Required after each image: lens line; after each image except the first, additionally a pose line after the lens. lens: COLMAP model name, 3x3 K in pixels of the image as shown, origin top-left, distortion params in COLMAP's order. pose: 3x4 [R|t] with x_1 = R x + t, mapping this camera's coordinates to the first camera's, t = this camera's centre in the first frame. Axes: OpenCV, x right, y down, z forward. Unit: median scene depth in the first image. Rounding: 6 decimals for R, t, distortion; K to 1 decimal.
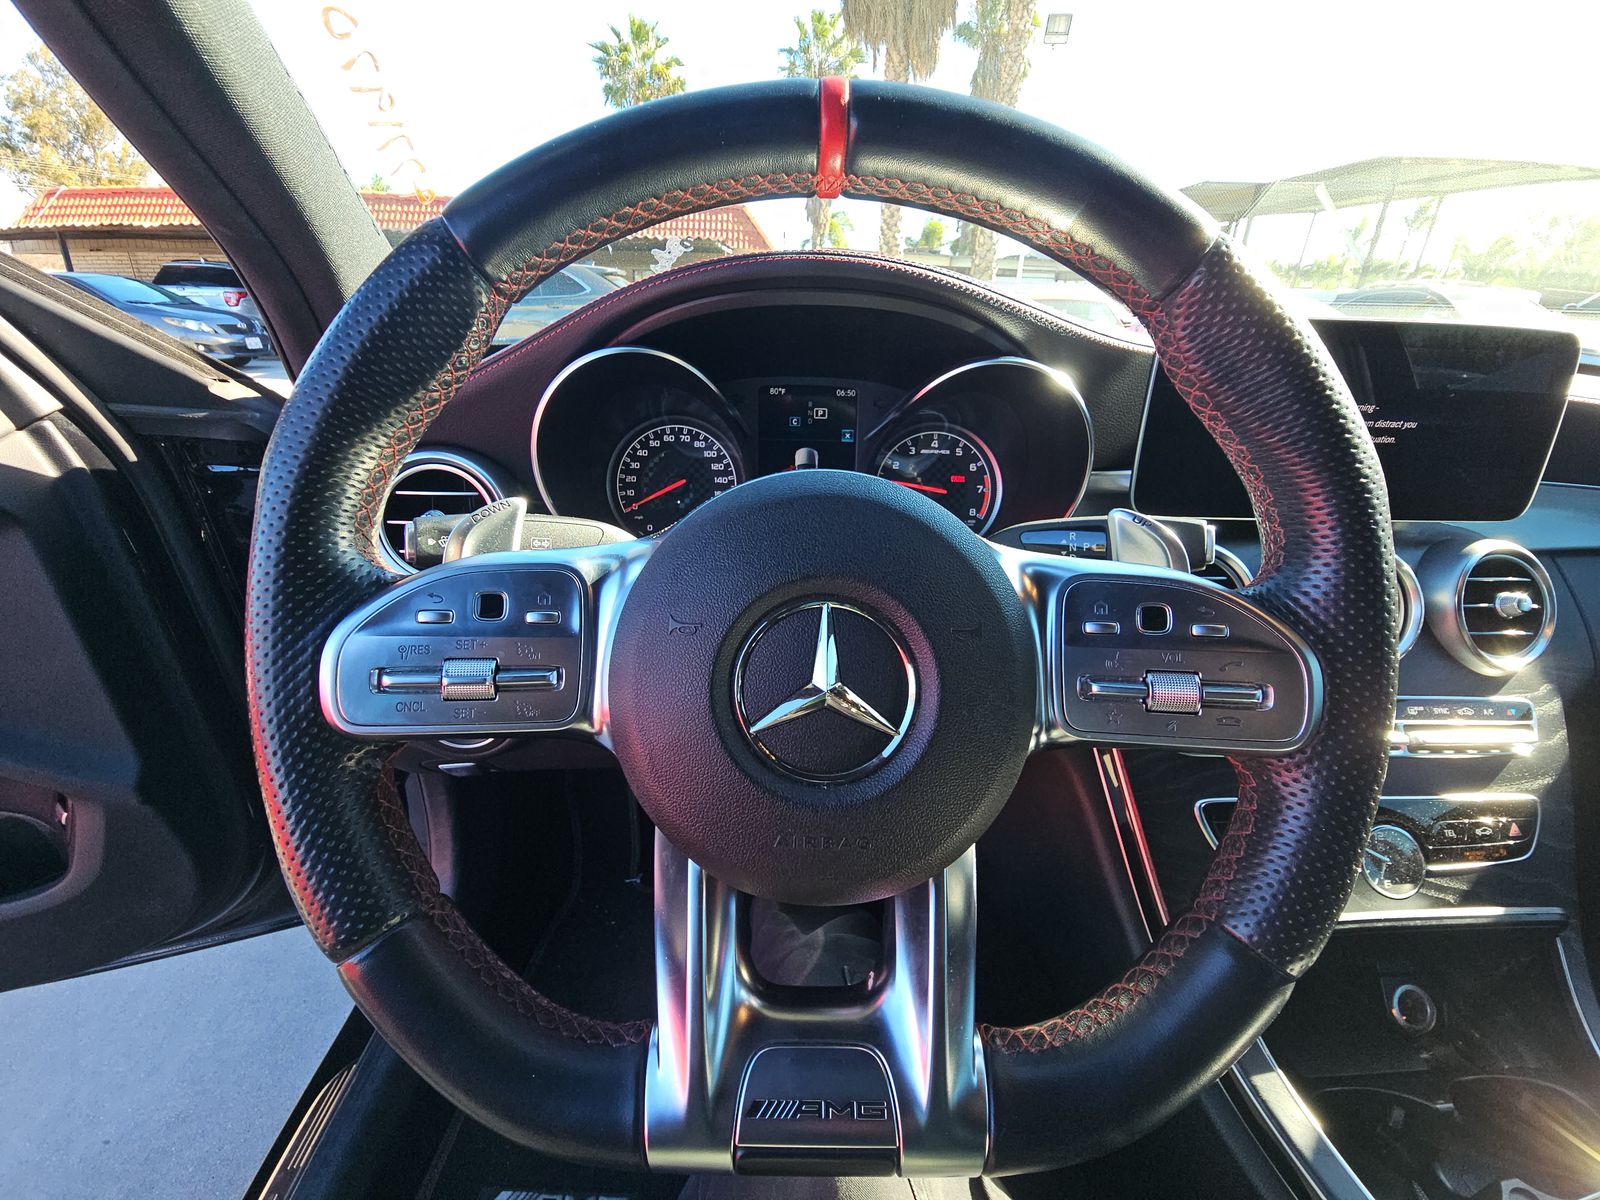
lens RADIAL K [[643.9, 0, 784.0], [0, 643.9, 599.9], [0, 0, 1]] dist [-0.007725, -0.005262]
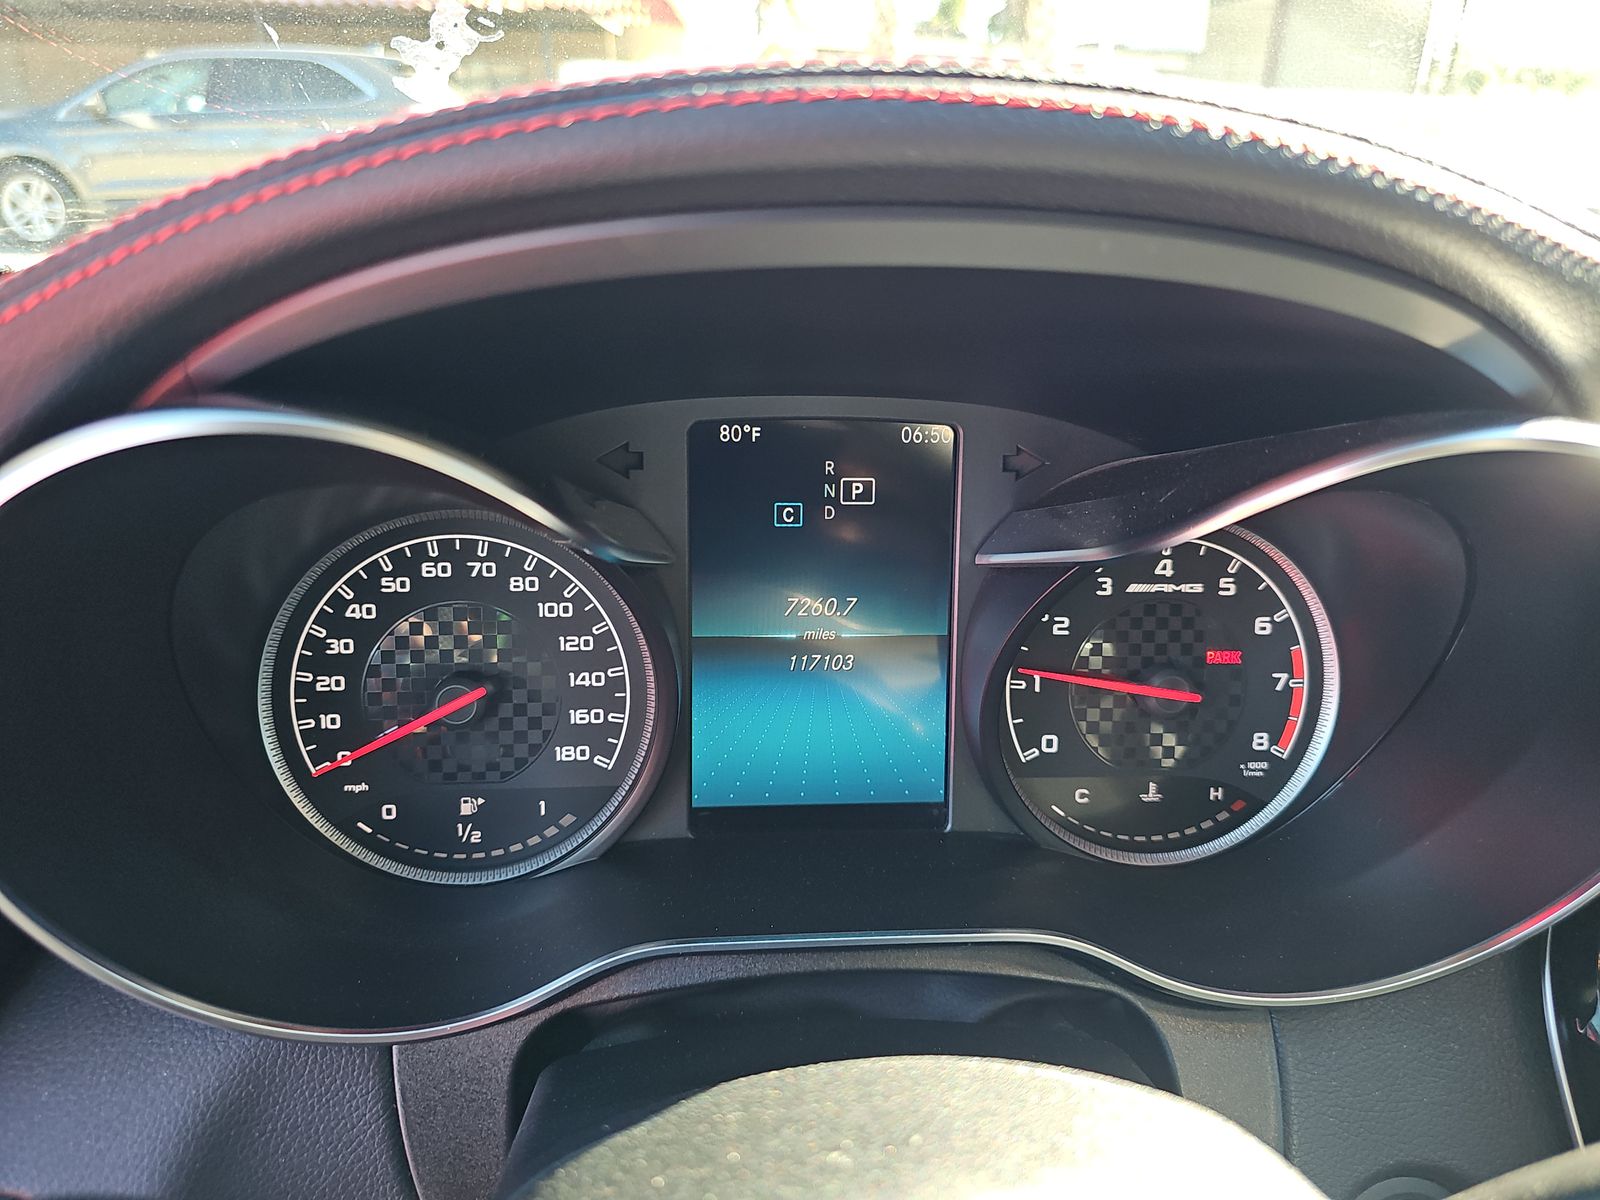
lens RADIAL K [[1056.8, 0, 769.7], [0, 1056.8, 596.7], [0, 0, 1]] dist [-0.003786, -0.007954]
pose [[0.998558, -0.016759, 0.050999, -0.029225], [0.017001, 0.999846, -0.004333, -0.266556], [-0.050918, 0.005194, 0.998689, 0.472454]]
